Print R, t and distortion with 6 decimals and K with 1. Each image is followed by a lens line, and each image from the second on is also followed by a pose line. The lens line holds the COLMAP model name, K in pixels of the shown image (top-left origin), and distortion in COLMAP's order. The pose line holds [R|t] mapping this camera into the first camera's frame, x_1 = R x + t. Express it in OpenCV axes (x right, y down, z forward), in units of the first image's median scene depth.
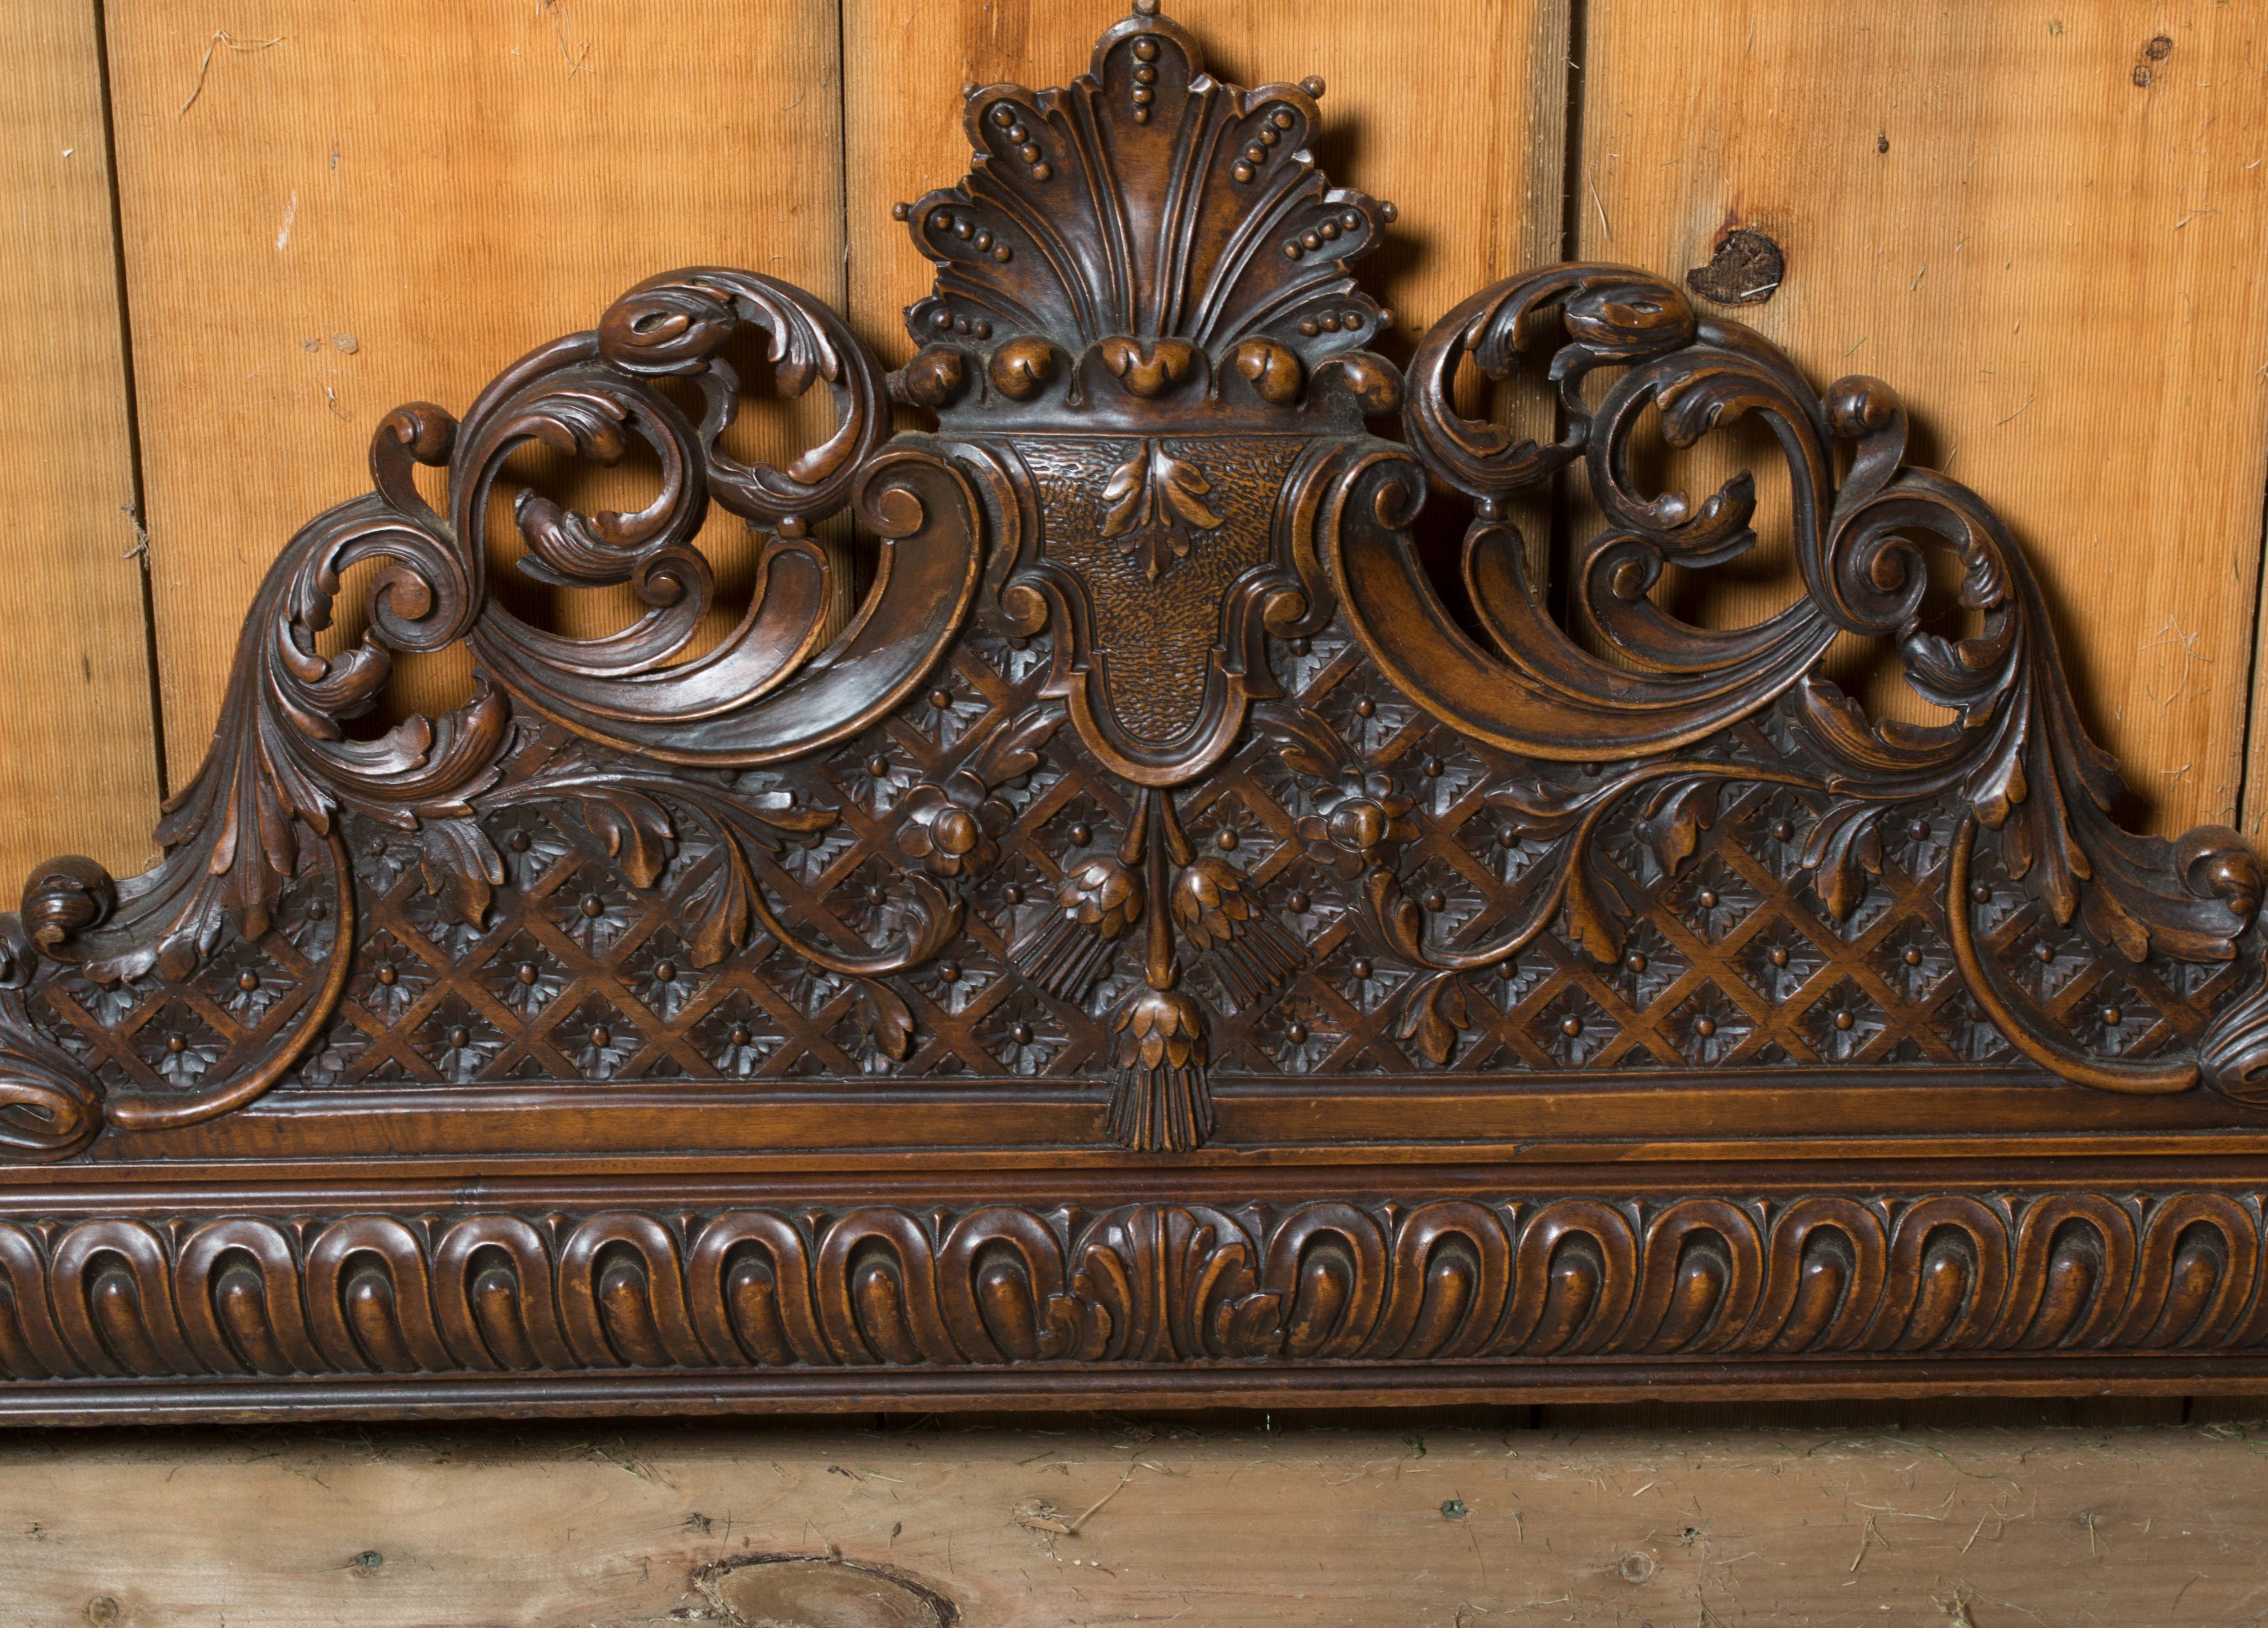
lens RADIAL K [[4690.7, 0, 1097.8], [0, 4690.7, 630.4], [0, 0, 1]] dist [-0.003687, 0.000000]
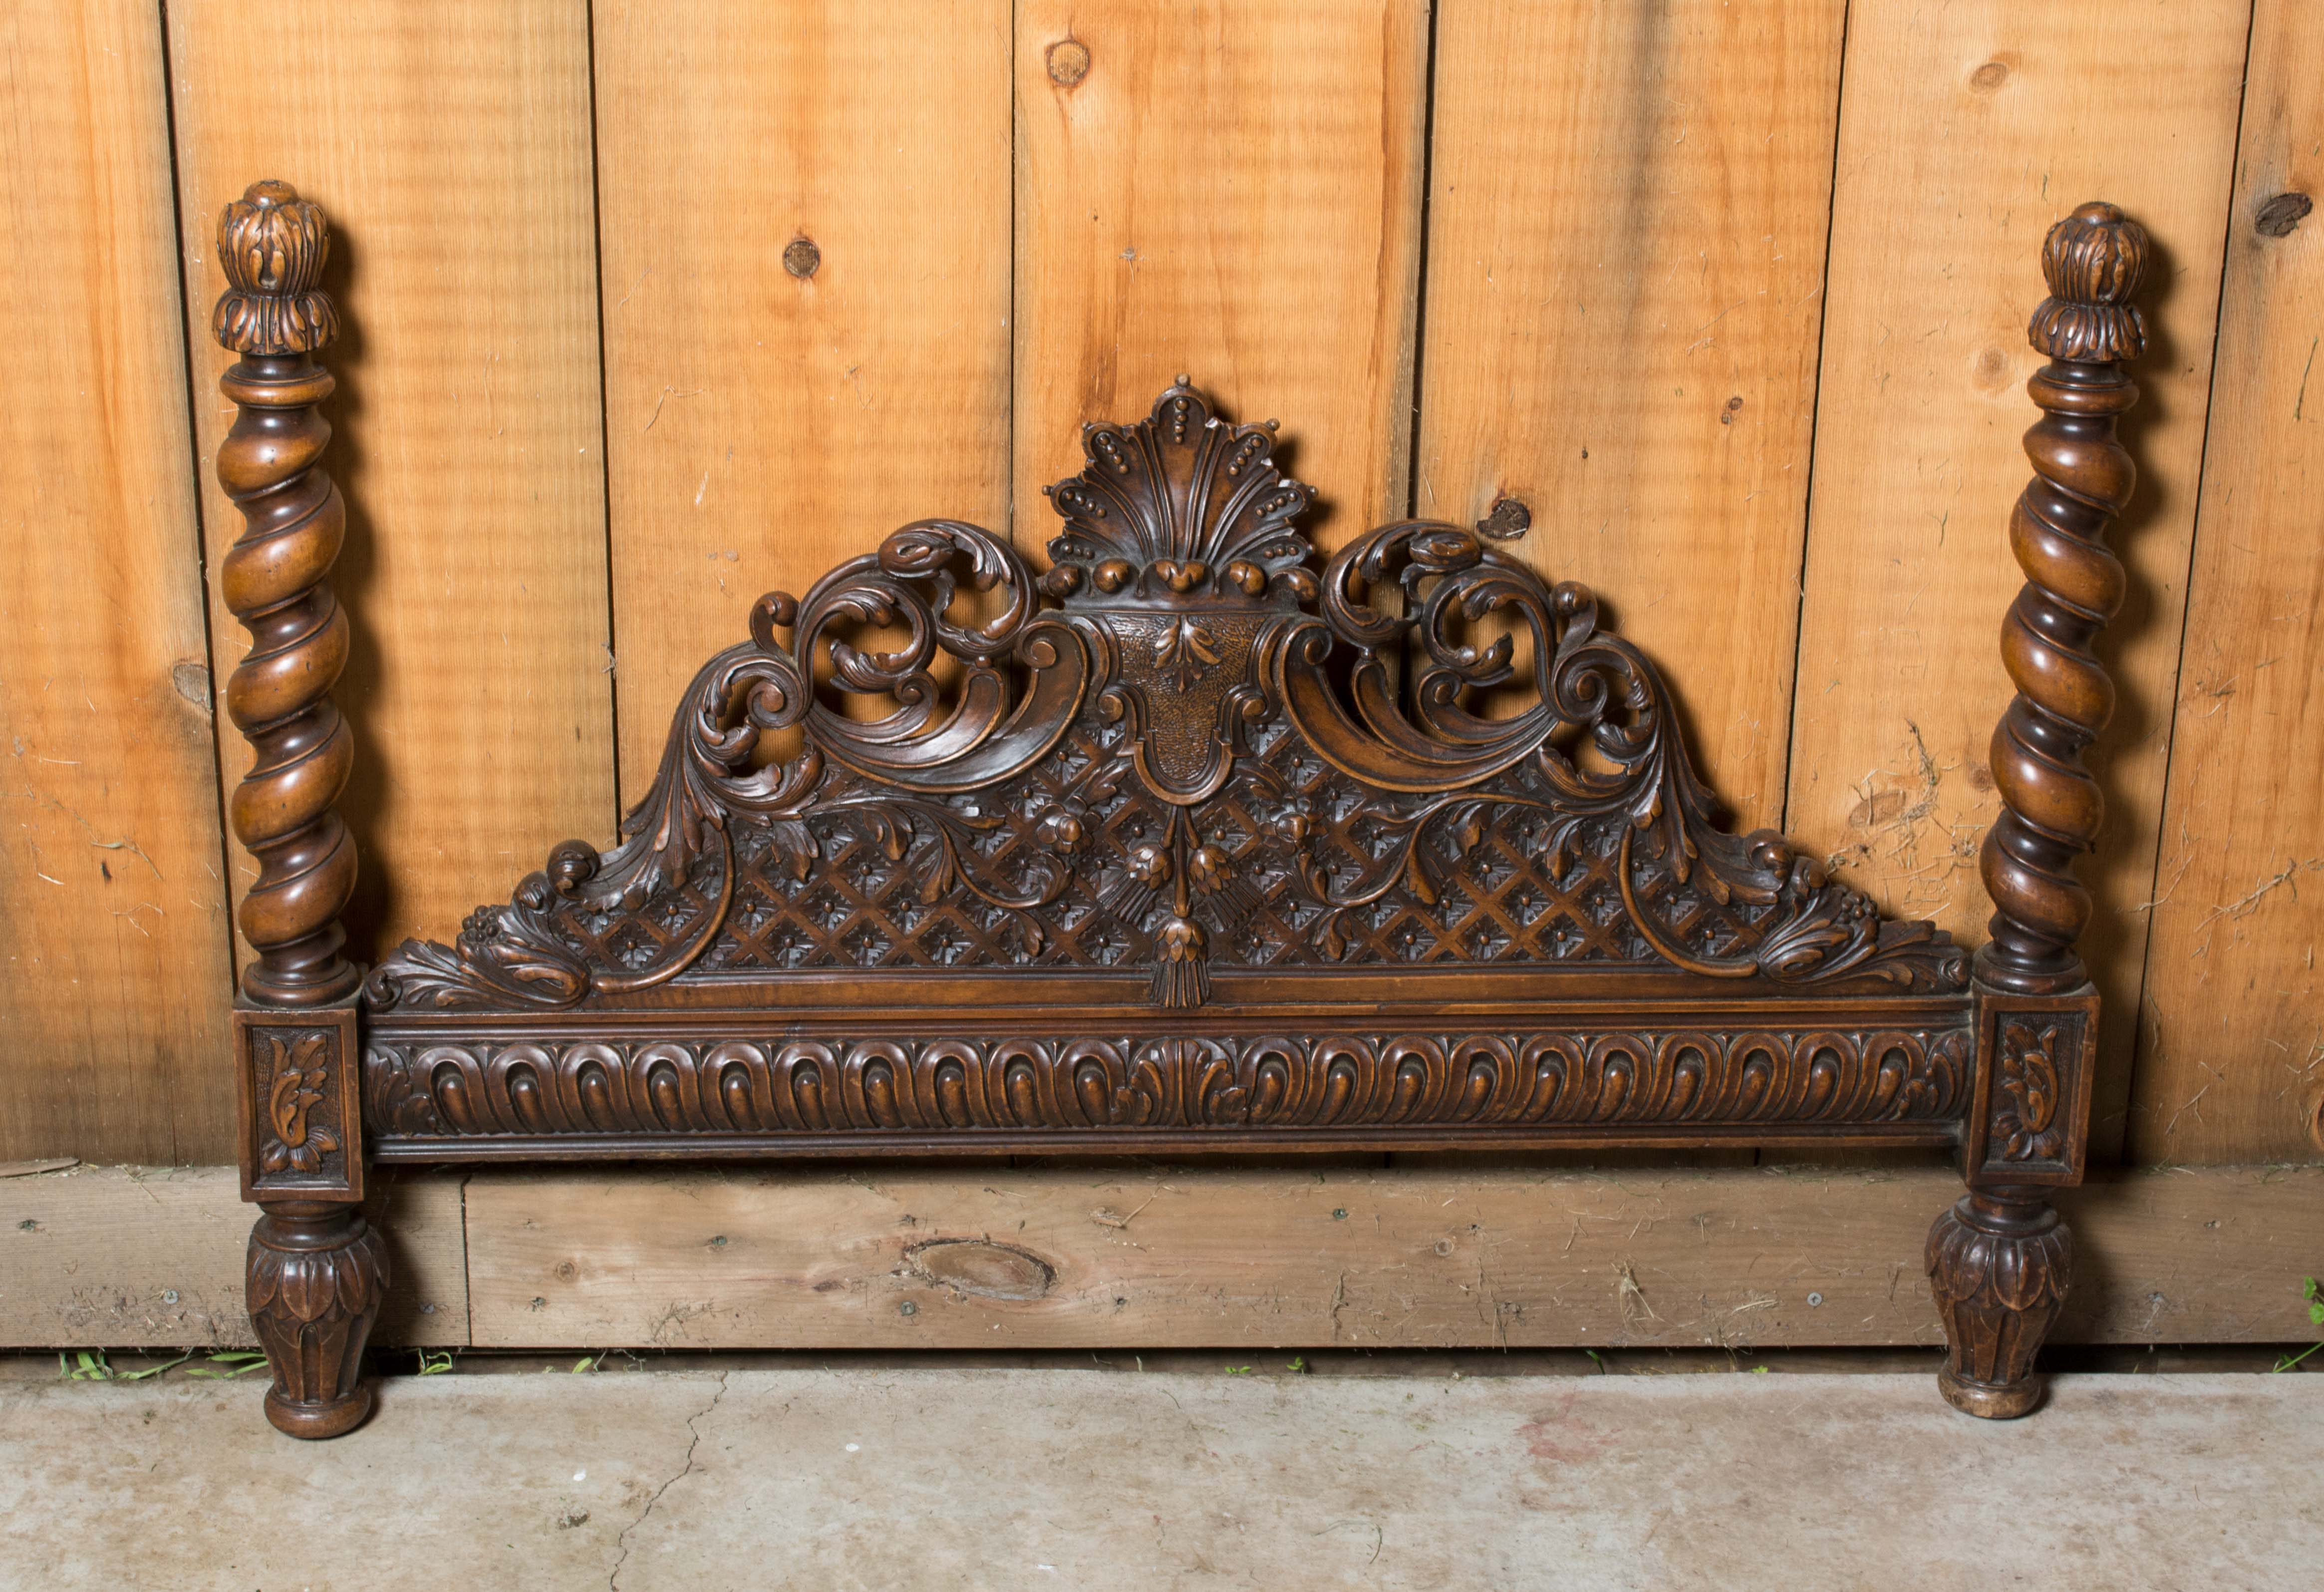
lens RADIAL K [[4118.6, 0, 1212.1], [0, 4118.6, 606.6], [0, 0, 1]] dist [-0.031778, 0.000000]
pose [[0.999012, 0.007954, 0.043731, -0.046025], [-0.008060, 0.999965, 0.002247, -0.047020], [-0.043712, -0.002597, 0.999041, -0.586929]]
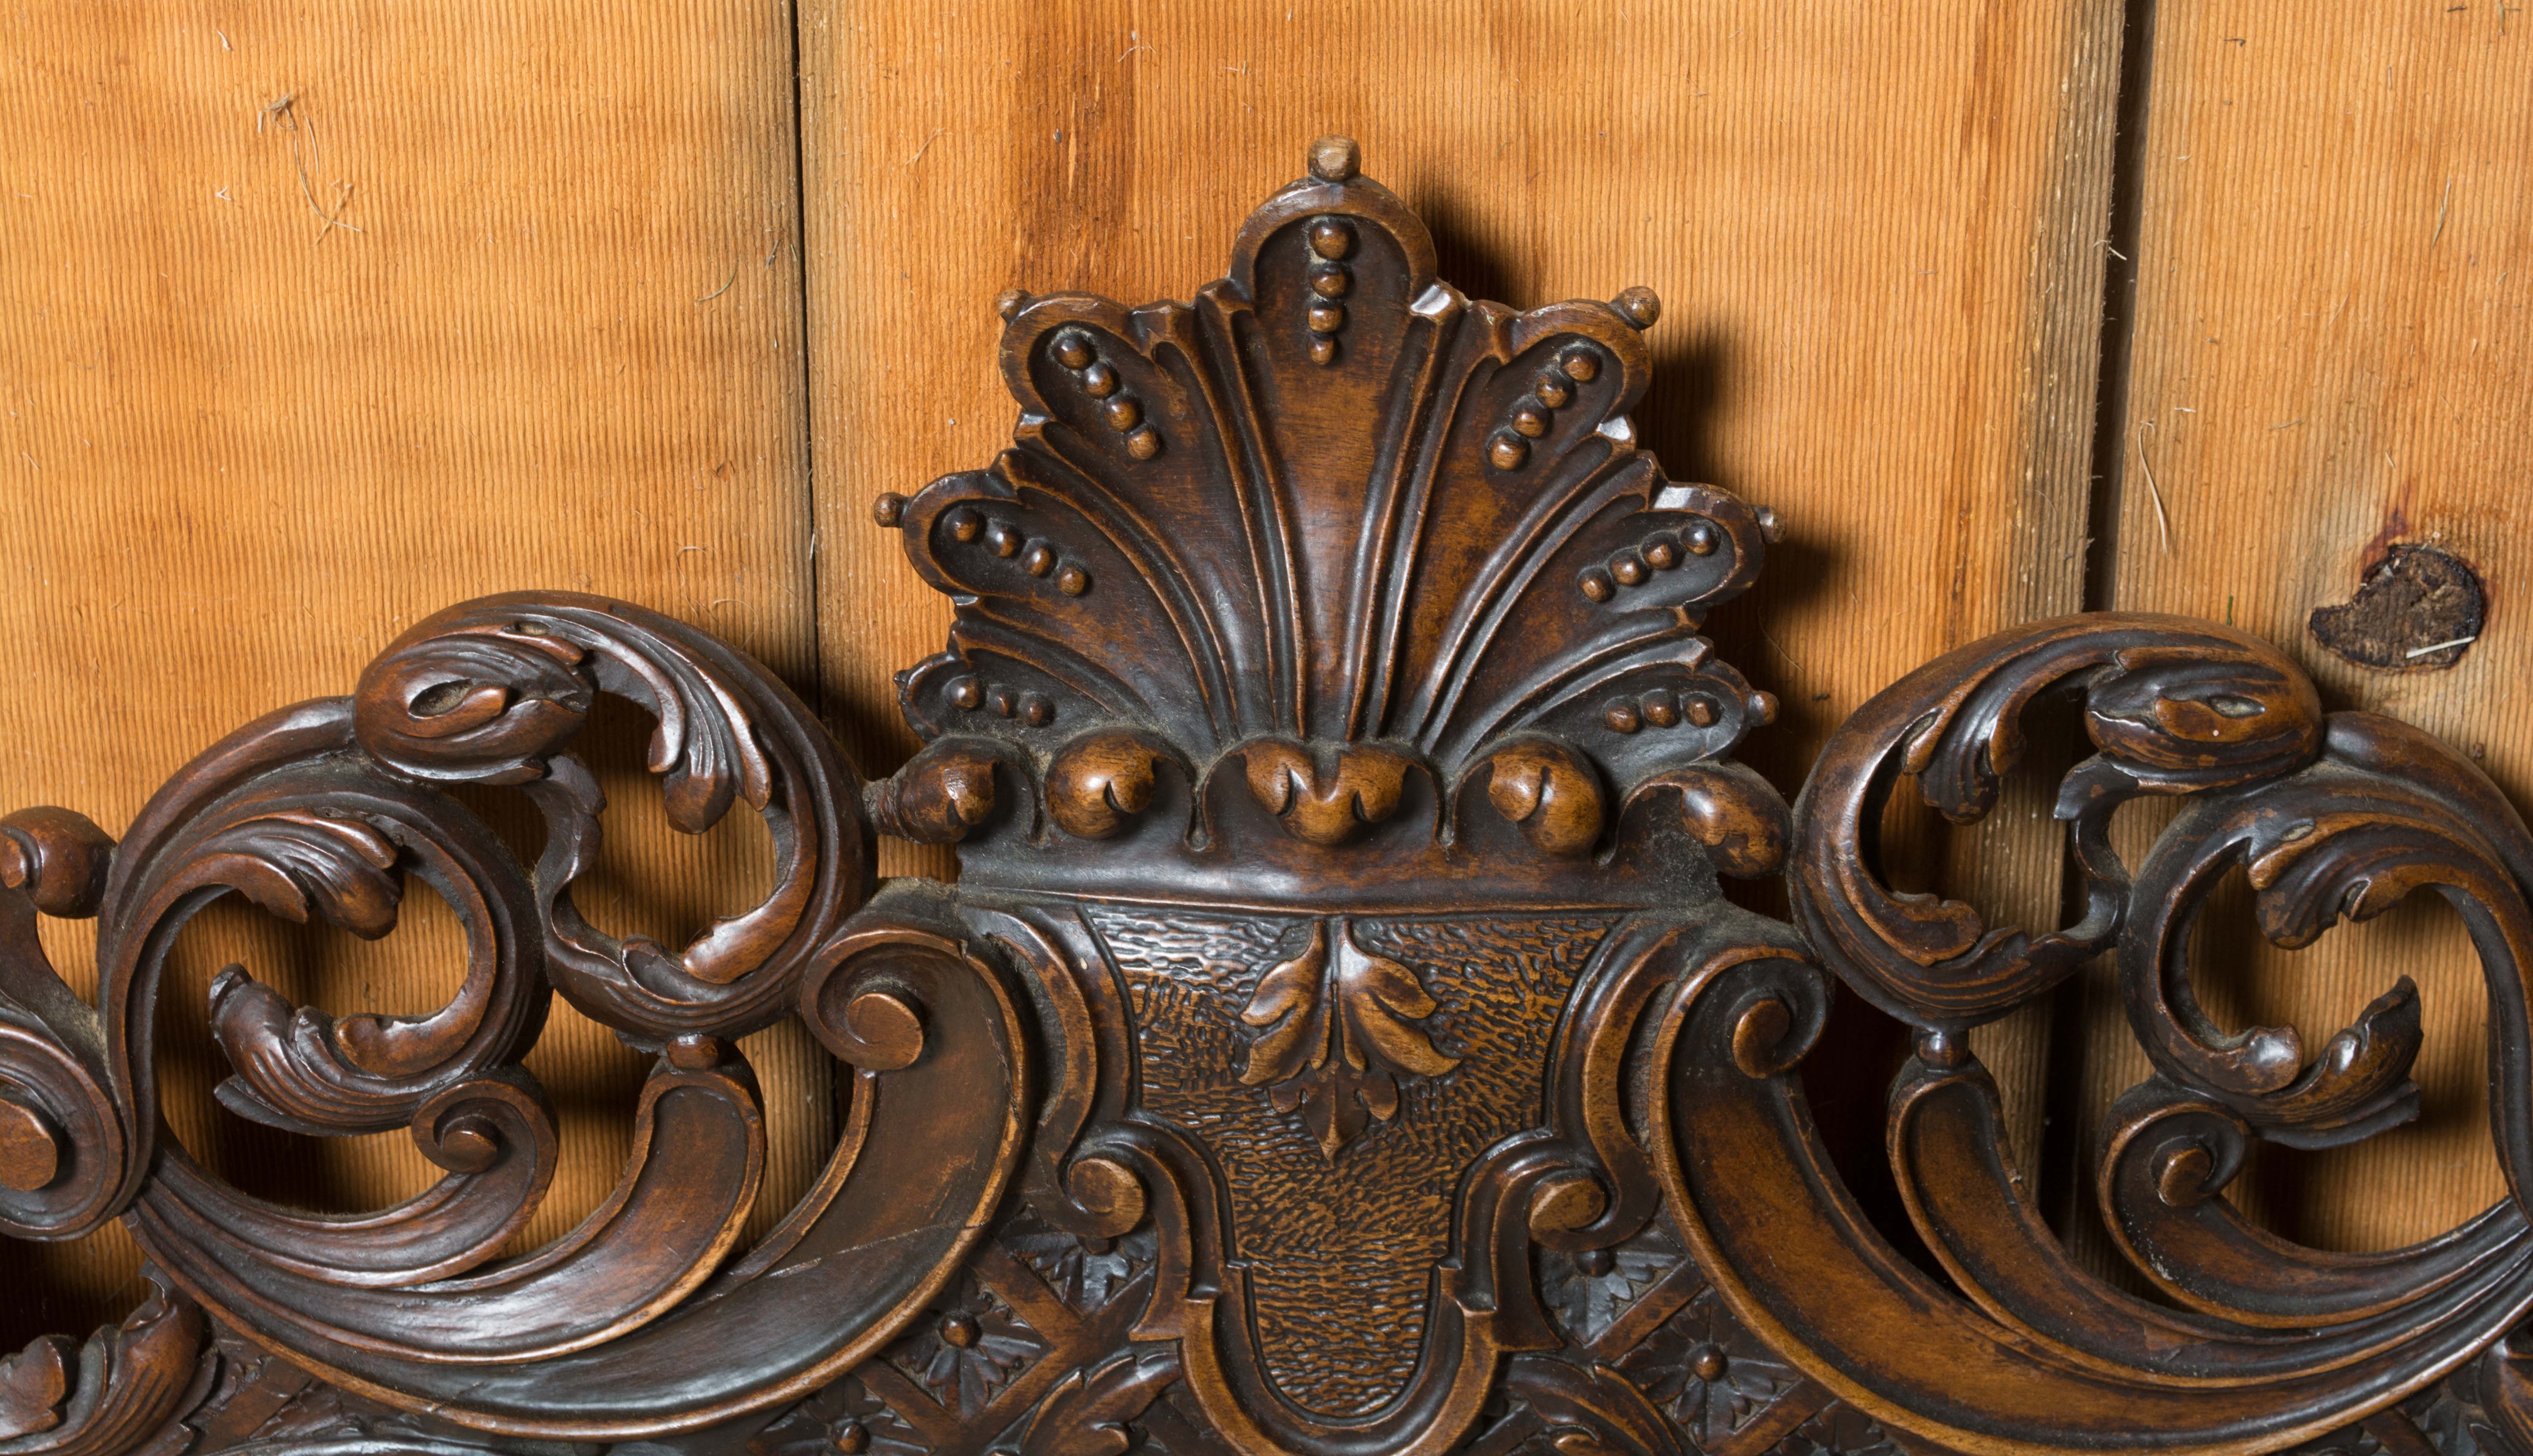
lens RADIAL K [[5579.5, 0, 1178.3], [0, 5579.5, 515.1], [0, 0, 1]] dist [0.029048, 0.000000]
pose [[0.997591, 0.027096, -0.063859, 0.033654], [-0.023869, 0.998426, 0.050762, -0.120054], [0.065134, -0.049115, 0.996667, 0.332890]]
